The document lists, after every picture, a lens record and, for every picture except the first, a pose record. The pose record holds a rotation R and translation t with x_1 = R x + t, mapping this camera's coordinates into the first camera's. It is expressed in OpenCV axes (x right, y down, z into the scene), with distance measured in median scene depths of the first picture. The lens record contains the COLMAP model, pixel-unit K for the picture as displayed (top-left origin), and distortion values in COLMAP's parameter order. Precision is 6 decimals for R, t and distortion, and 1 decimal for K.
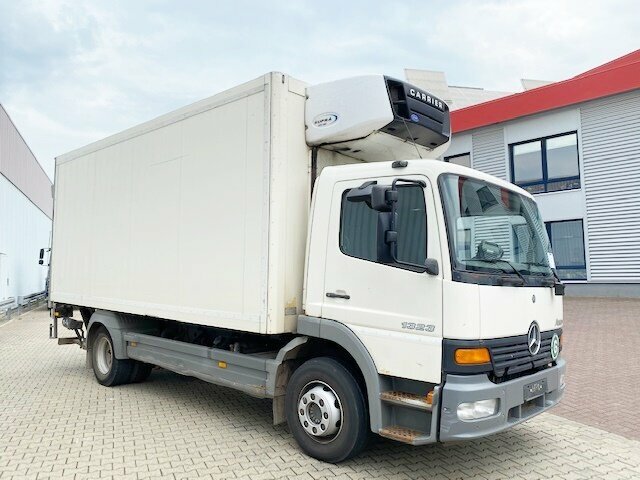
lens RADIAL K [[497.5, 0, 320.0], [0, 497.5, 240.0], [0, 0, 1]] dist [0.029413, -0.002928]
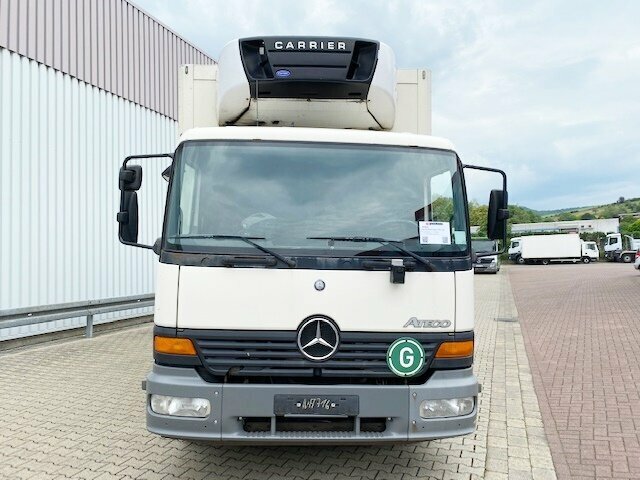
lens RADIAL K [[488.8, 0, 321.1], [0, 488.8, 235.0], [0, 0, 1]] dist [0.045344, -0.057609]
pose [[0.729251, -0.030714, -0.683557, 0.831052], [0.051750, 0.998607, 0.010339, 0.030878], [0.682287, -0.042914, 0.729824, 0.416689]]
